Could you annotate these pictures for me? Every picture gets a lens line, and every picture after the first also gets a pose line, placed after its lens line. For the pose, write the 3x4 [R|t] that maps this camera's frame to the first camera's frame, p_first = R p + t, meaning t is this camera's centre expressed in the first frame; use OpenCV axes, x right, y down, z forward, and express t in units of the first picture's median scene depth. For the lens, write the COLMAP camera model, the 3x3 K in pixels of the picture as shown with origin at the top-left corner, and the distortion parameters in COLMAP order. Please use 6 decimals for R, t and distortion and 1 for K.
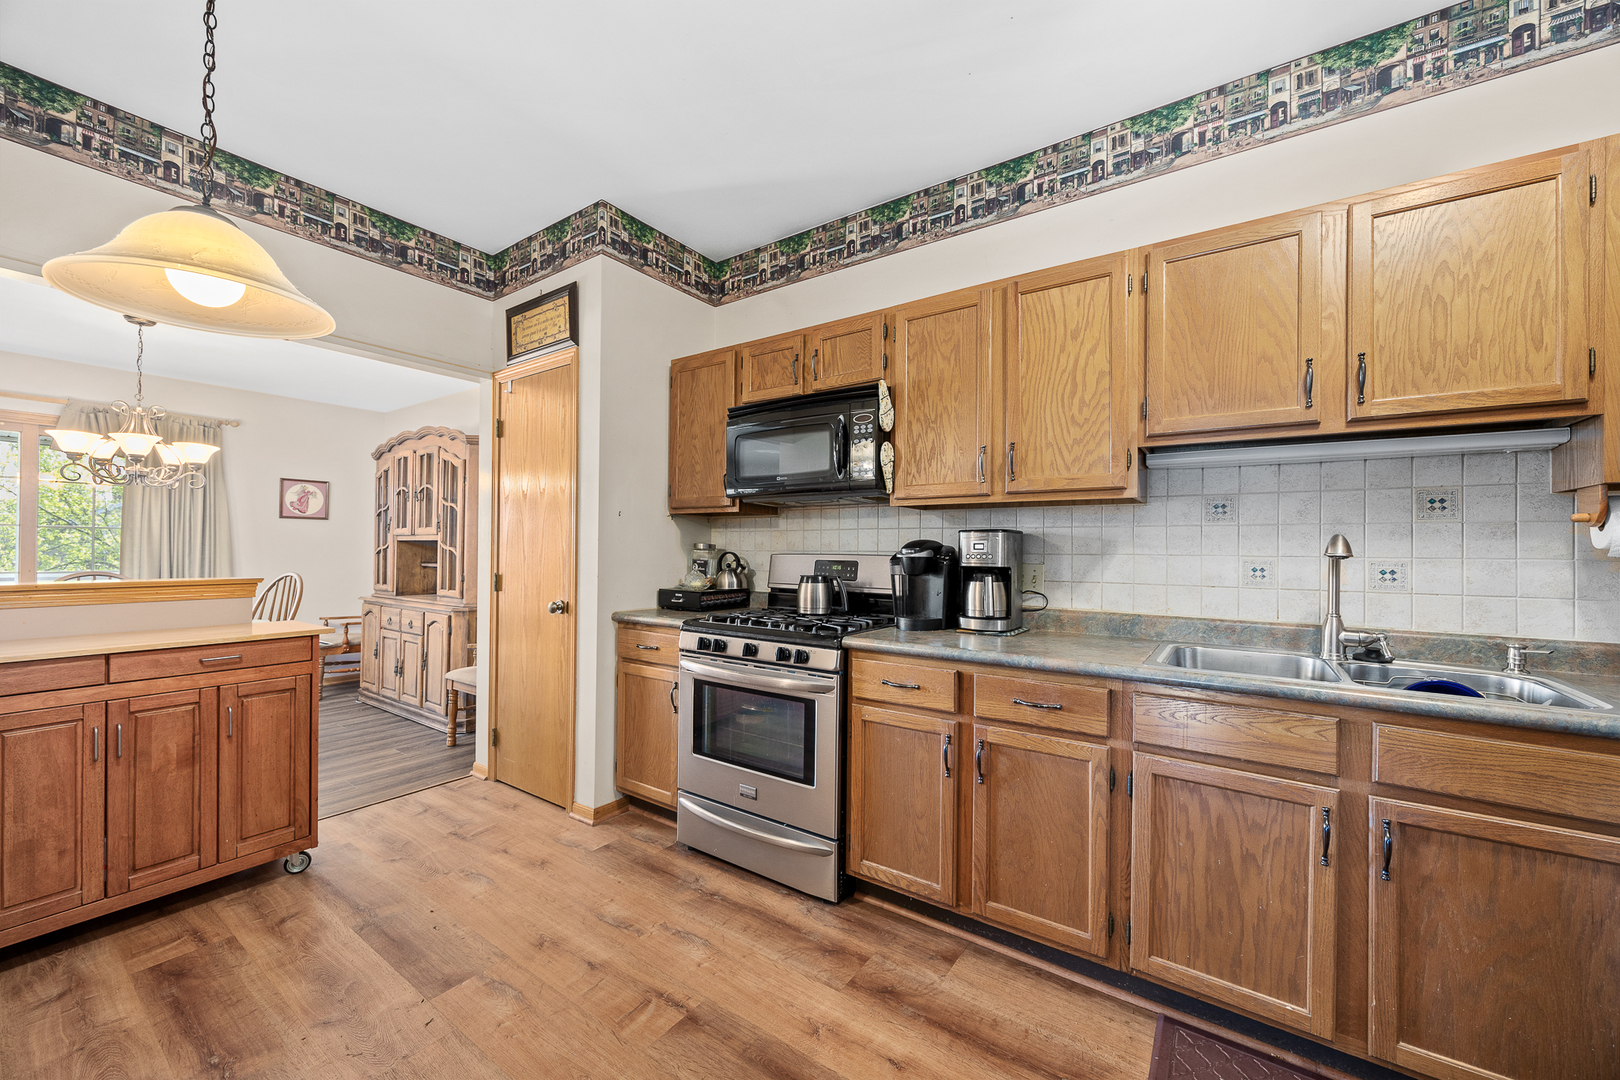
lens RADIAL K [[614.6, 0, 810.3], [0, 614.6, 543.9], [0, 0, 1]] dist [-0.001967, -0.000500]
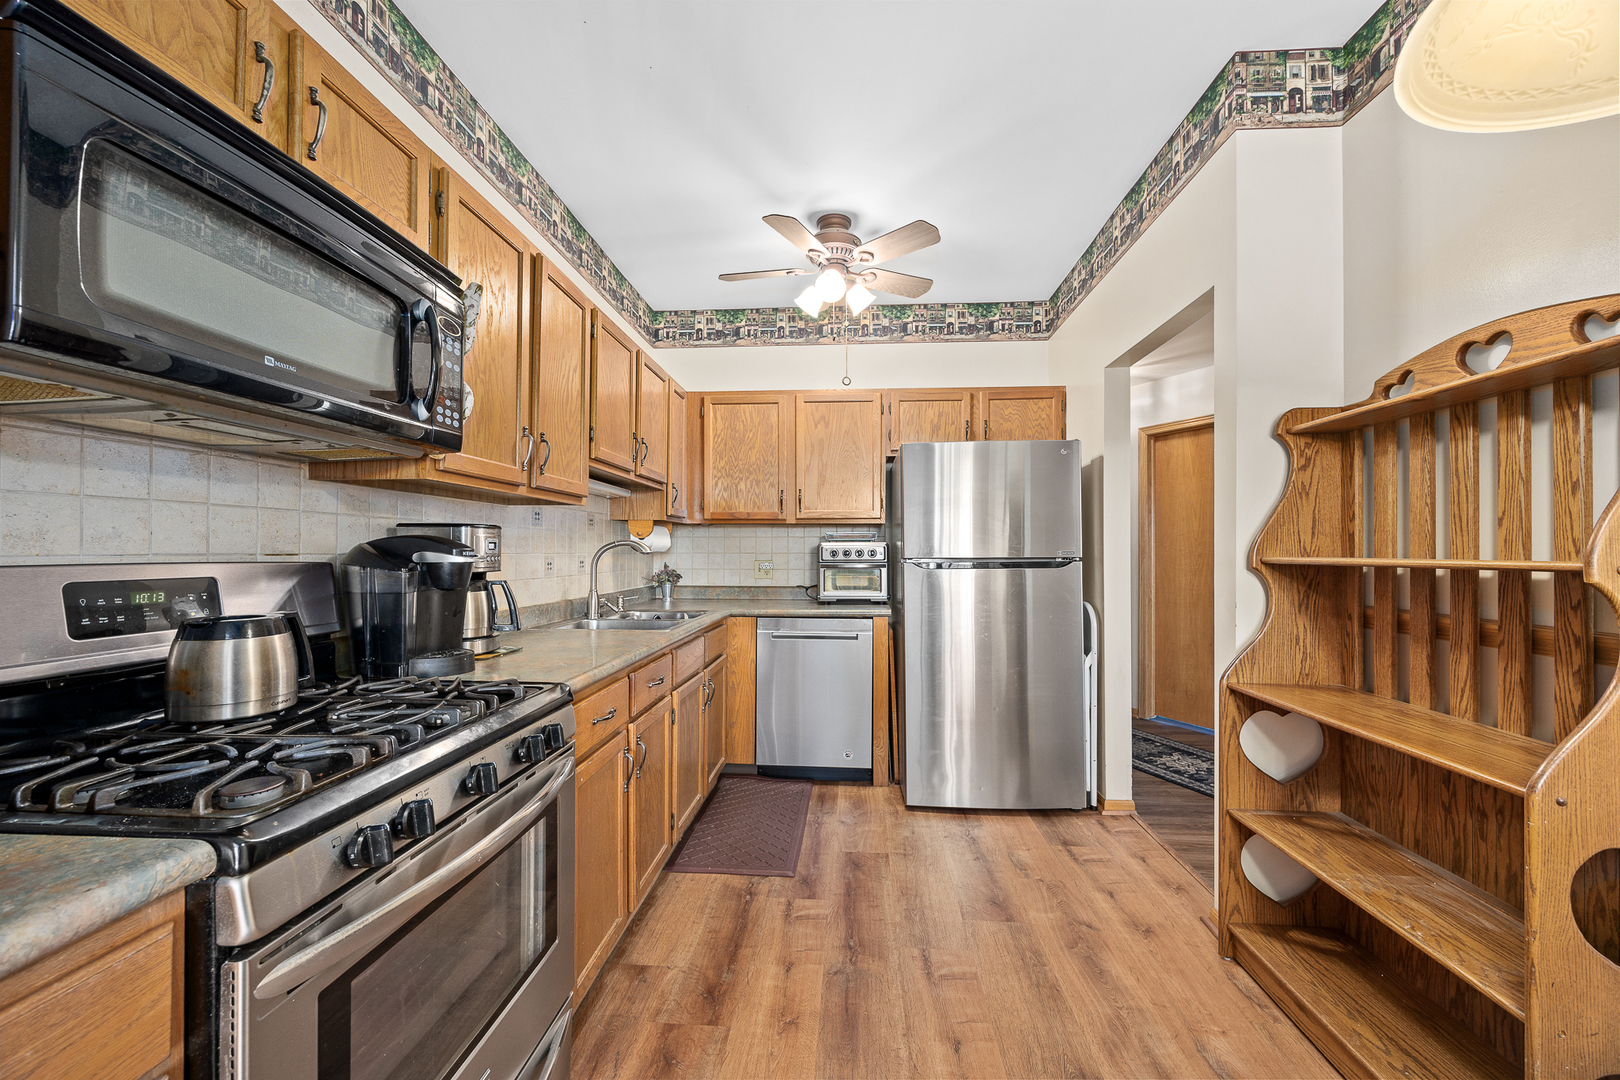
lens RADIAL K [[614.6, 0, 811.1], [0, 614.6, 544.9], [0, 0, 1]] dist [-0.001967, -0.000500]
pose [[-0.508003, -0.001784, 0.861353, -0.679611], [-0.015274, 0.999859, -0.006937, 0.001932], [-0.861220, -0.016681, -0.507959, 1.149734]]
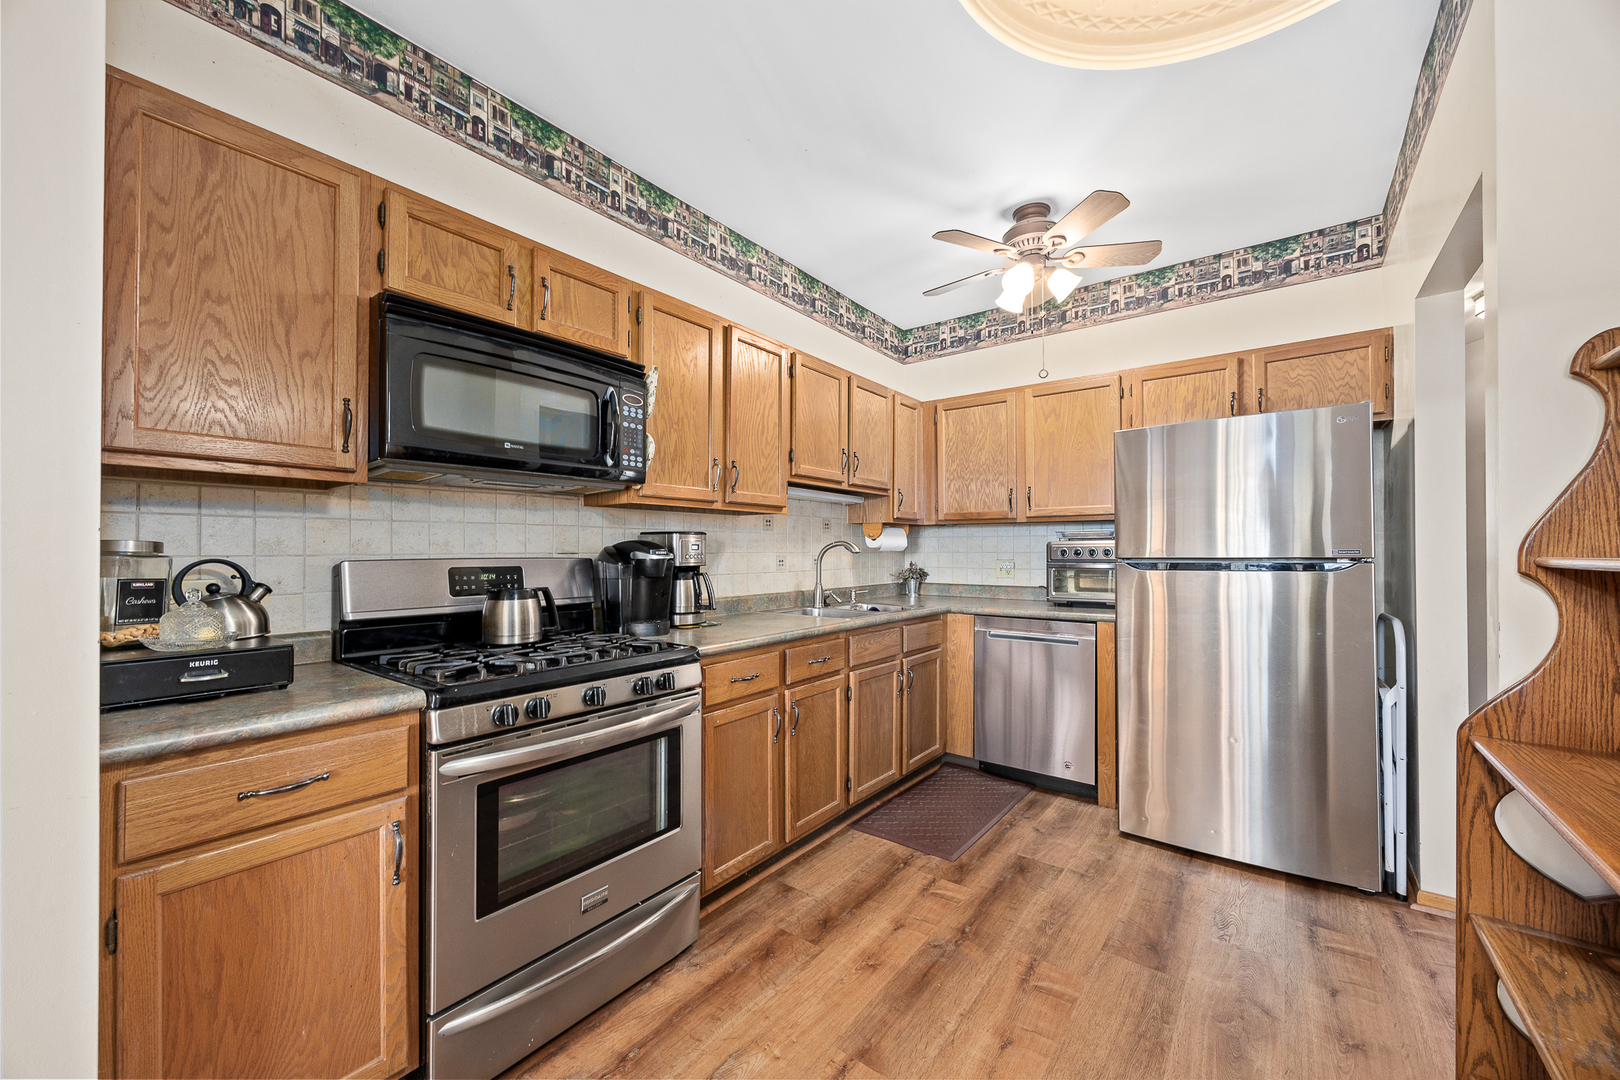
lens RADIAL K [[614.6, 0, 811.8], [0, 614.6, 544.2], [0, 0, 1]] dist [-0.001967, -0.000500]
pose [[0.046387, 0.000041, 0.998924, -0.885952], [-0.008953, 0.999960, 0.000375, -0.004017], [-0.998883, -0.008960, 0.046386, 0.814244]]
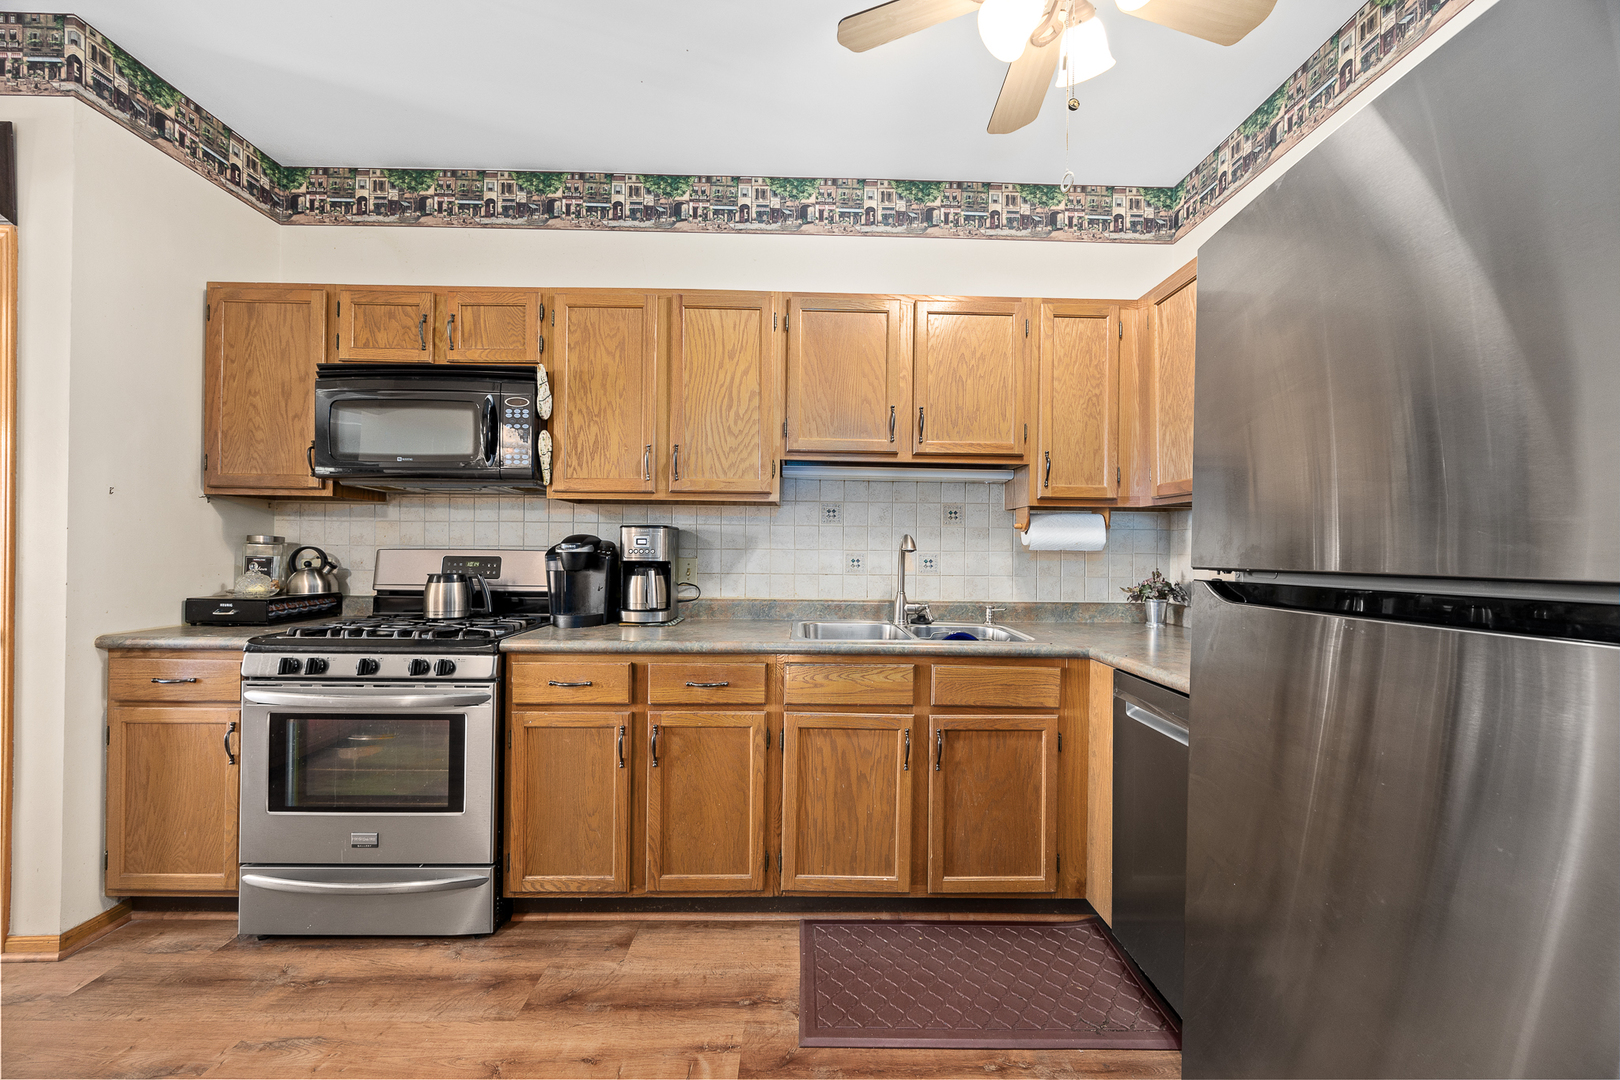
lens RADIAL K [[614.6, 0, 809.0], [0, 614.6, 545.6], [0, 0, 1]] dist [-0.001967, -0.000500]
pose [[0.810626, 0.001799, 0.585562, -0.113219], [-0.007817, 0.999939, 0.007750, 0.000631], [-0.585513, -0.010859, 0.810590, -0.004085]]
